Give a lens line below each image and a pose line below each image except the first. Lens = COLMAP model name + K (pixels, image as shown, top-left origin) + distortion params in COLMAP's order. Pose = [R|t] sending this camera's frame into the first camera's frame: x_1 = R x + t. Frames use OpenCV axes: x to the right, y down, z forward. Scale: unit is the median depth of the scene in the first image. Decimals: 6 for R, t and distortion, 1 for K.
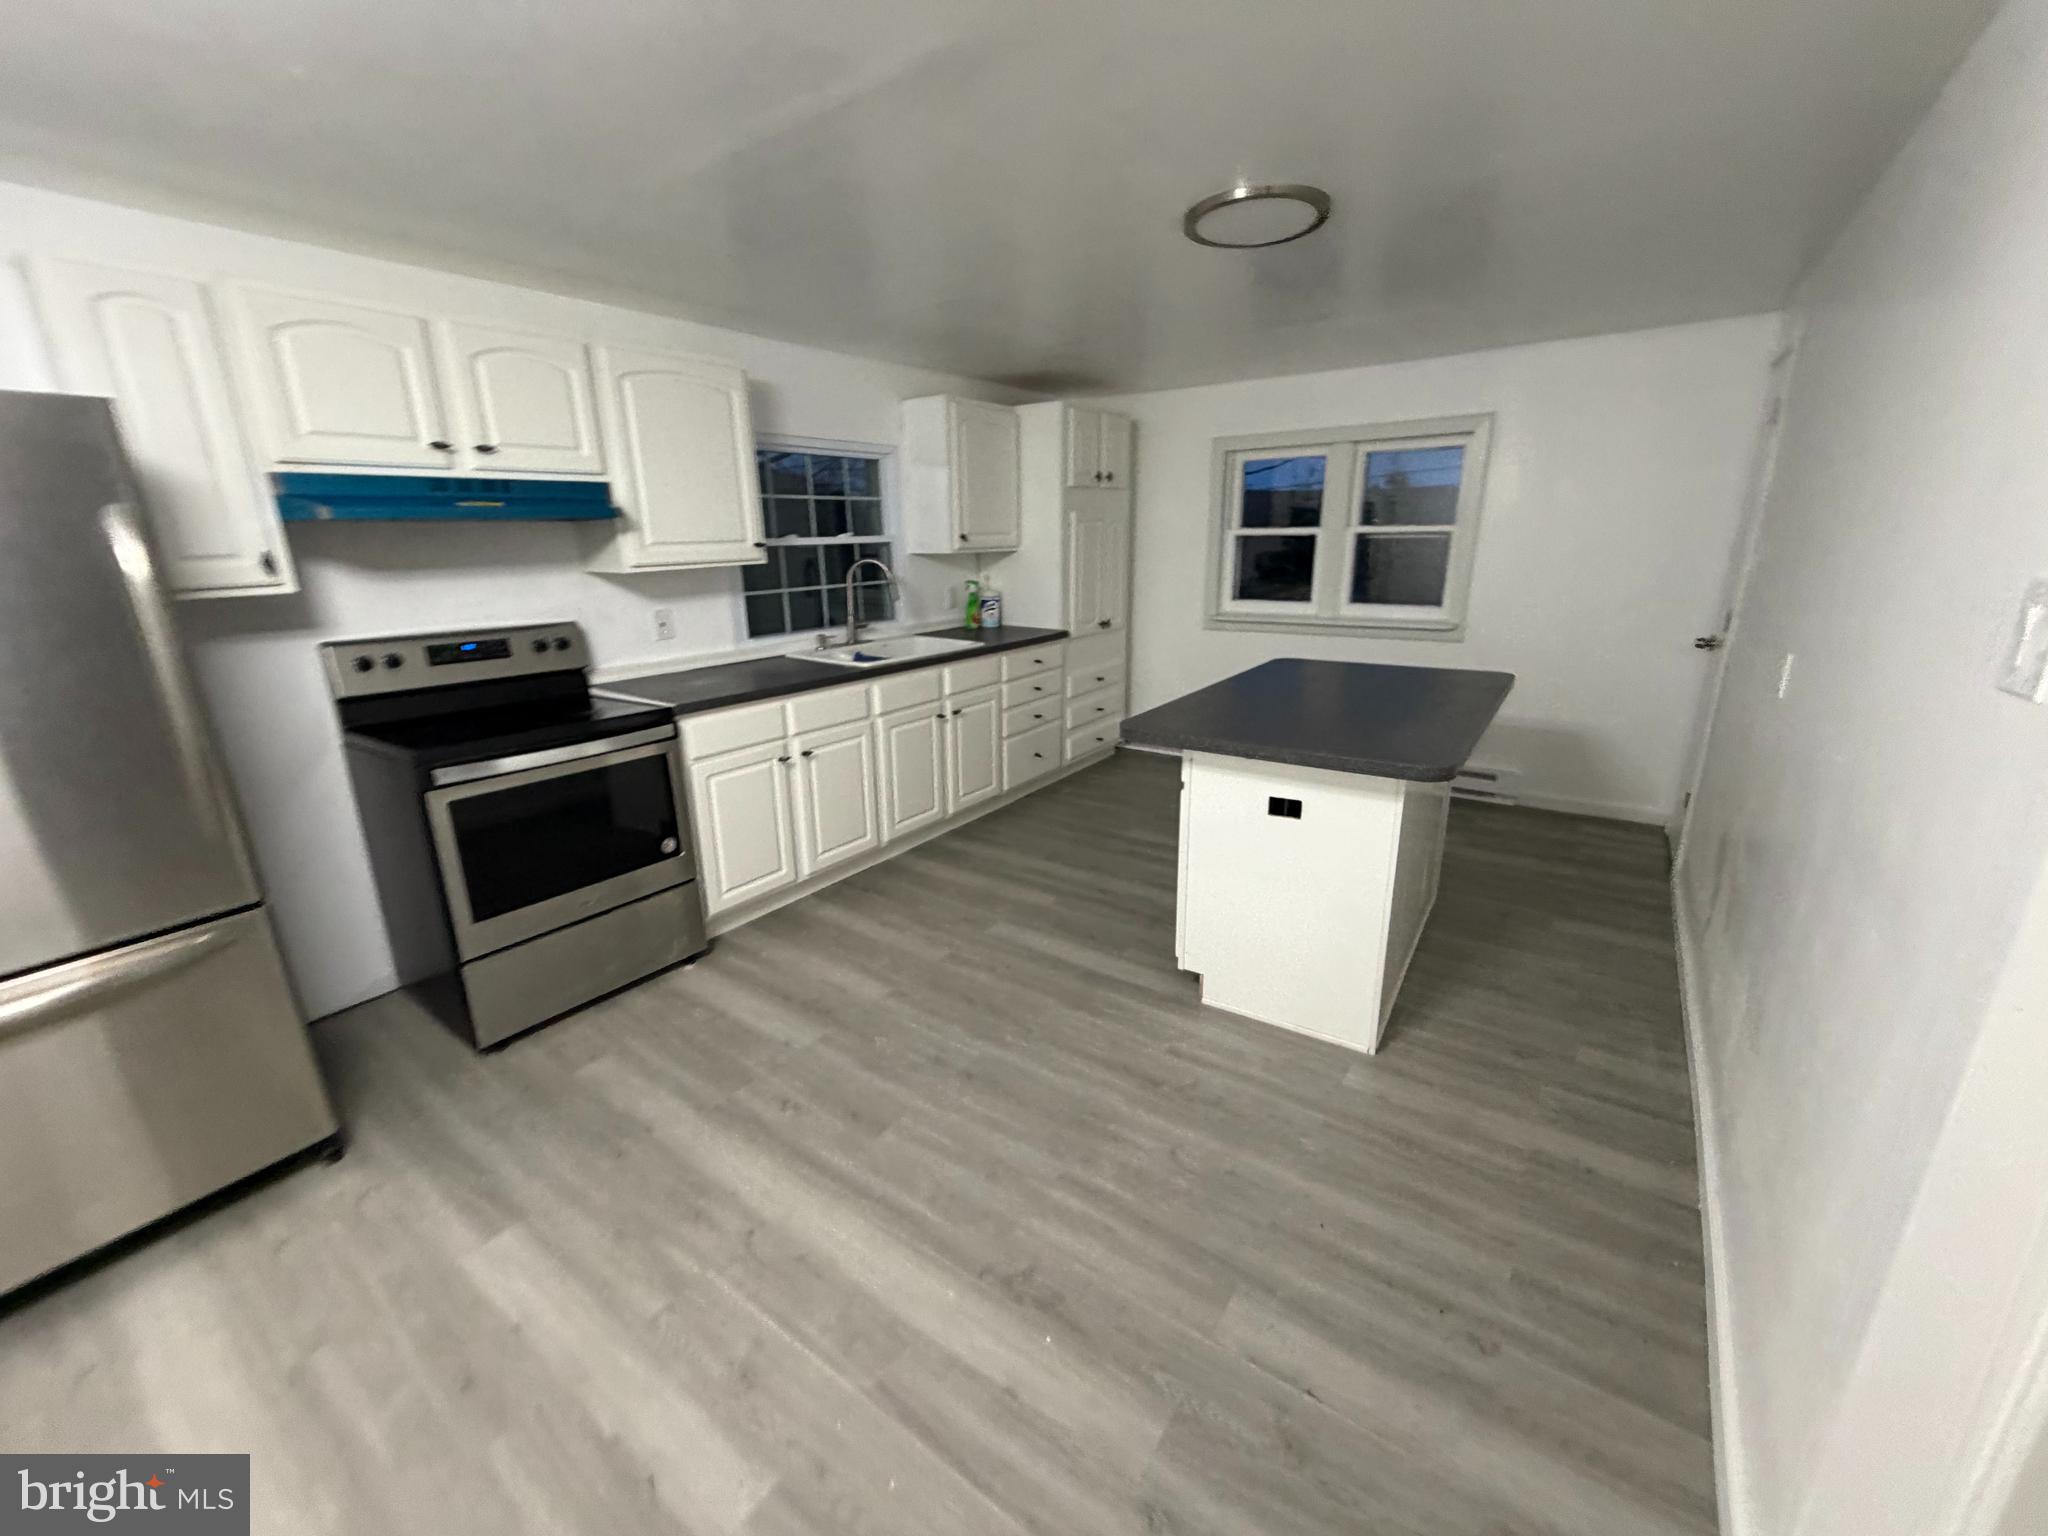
lens RADIAL K [[818.4, 0, 1017.9], [0, 818.4, 766.2], [0, 0, 1]] dist [-0.001347, -0.000073]
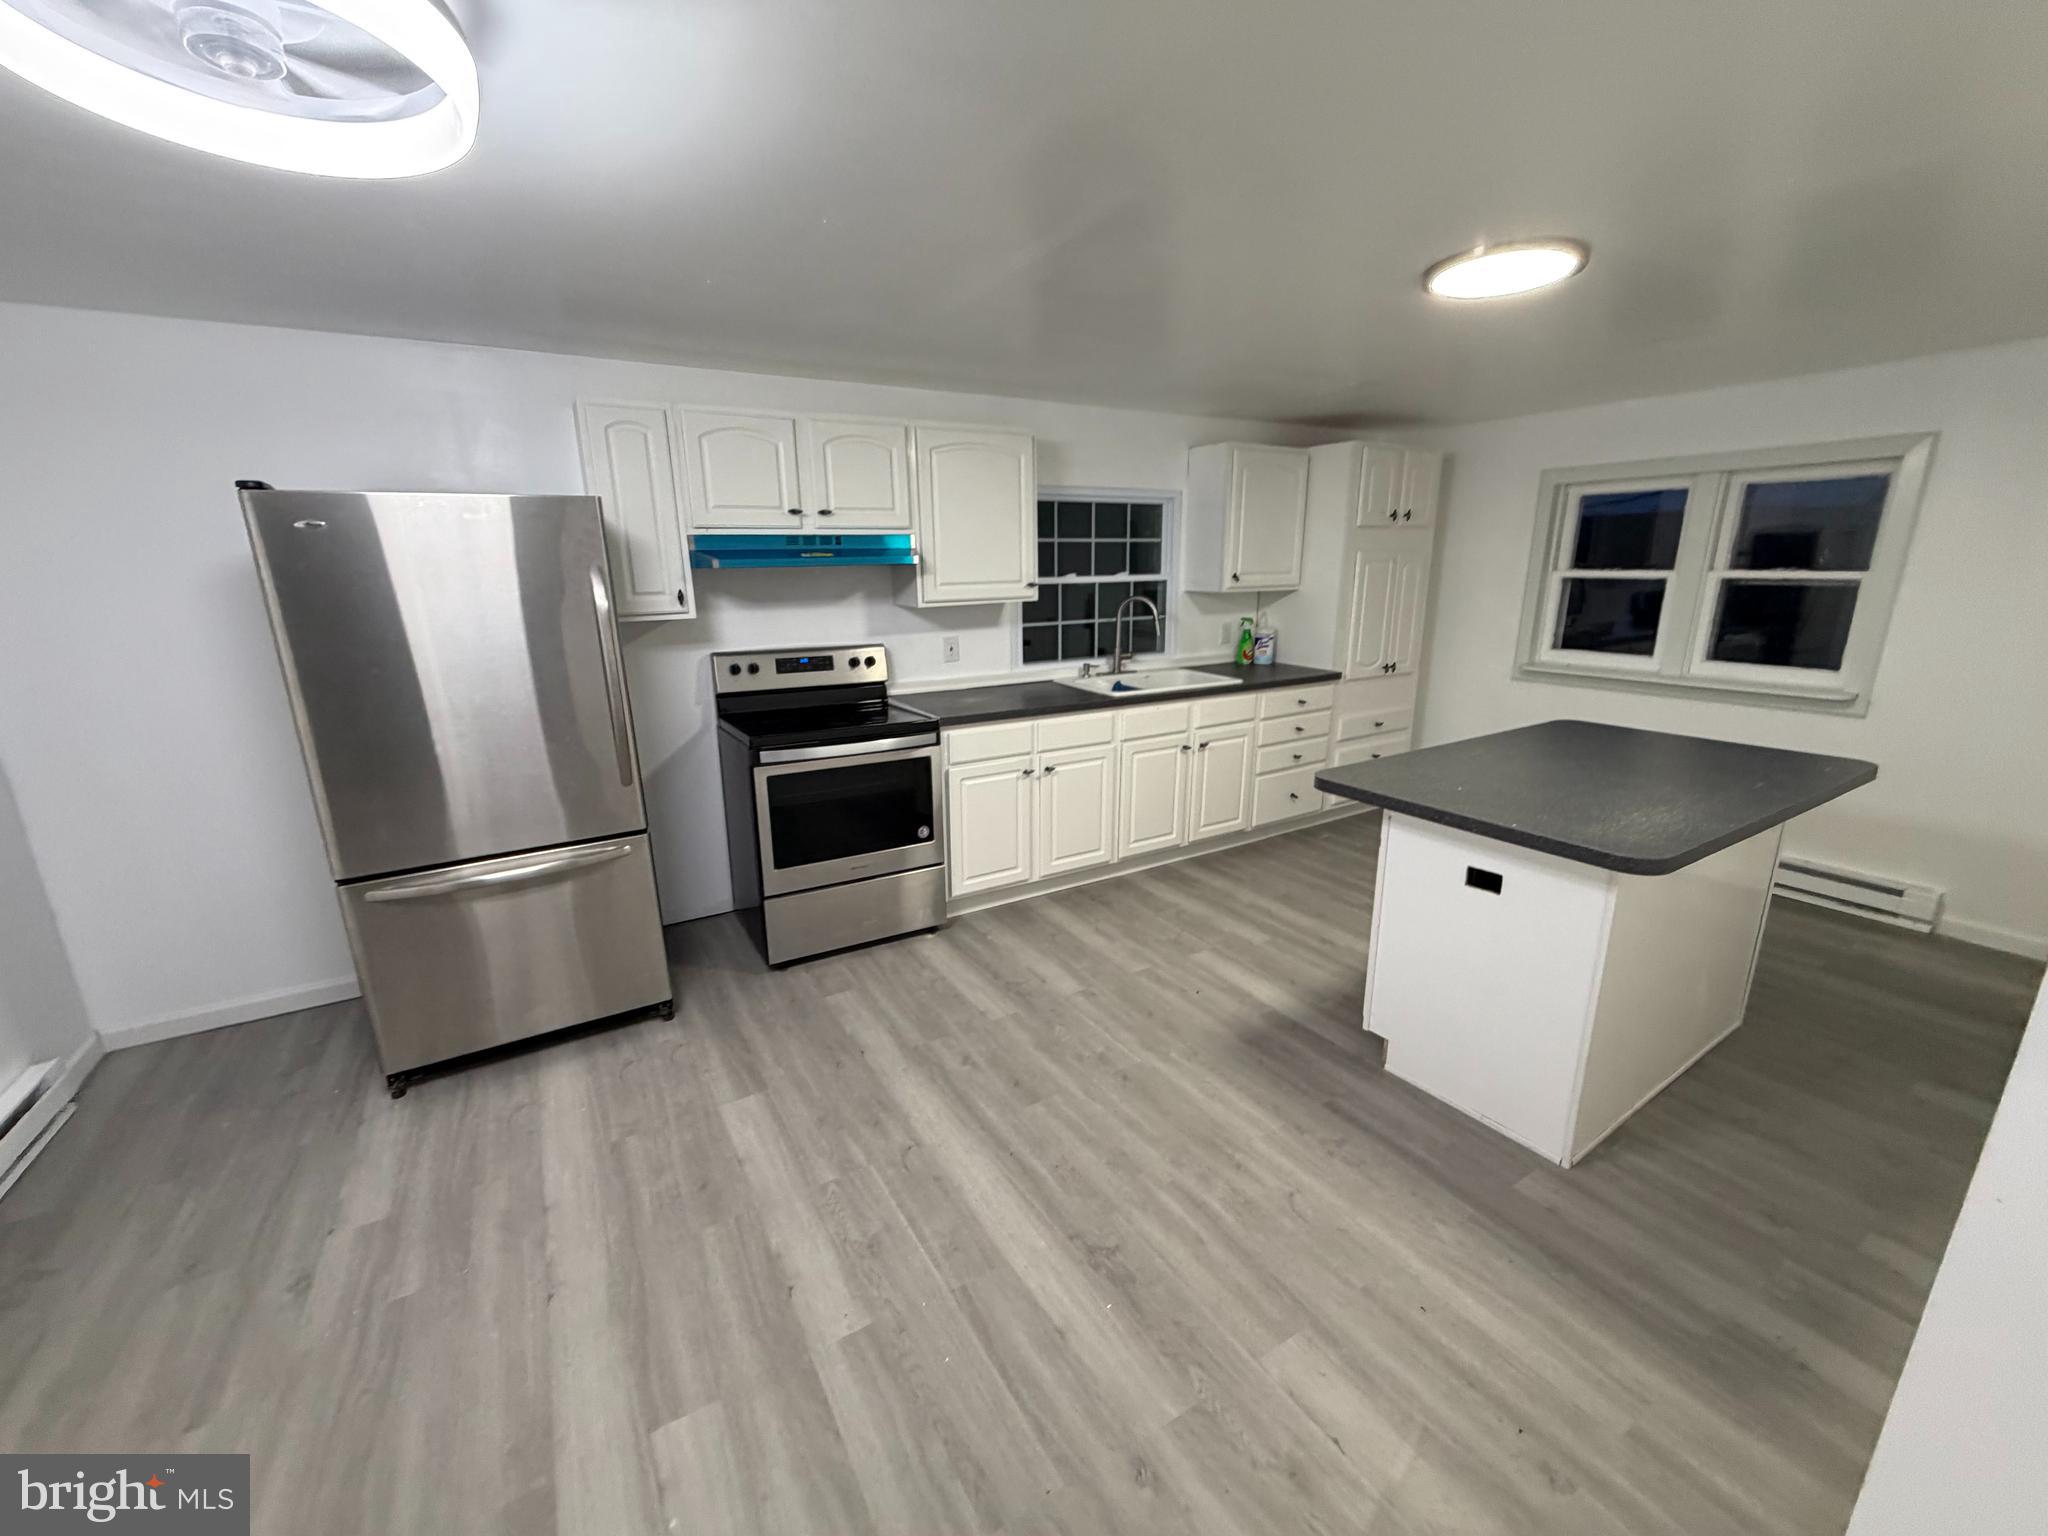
lens RADIAL K [[815.3, 0, 1015.8], [0, 815.3, 772.8], [0, 0, 1]] dist [-0.001151, -0.000005]
pose [[0.917553, 0.107830, -0.382712, 0.143143], [-0.114934, 0.993364, 0.004327, -0.010944], [0.380639, 0.040016, 0.923858, -0.062028]]
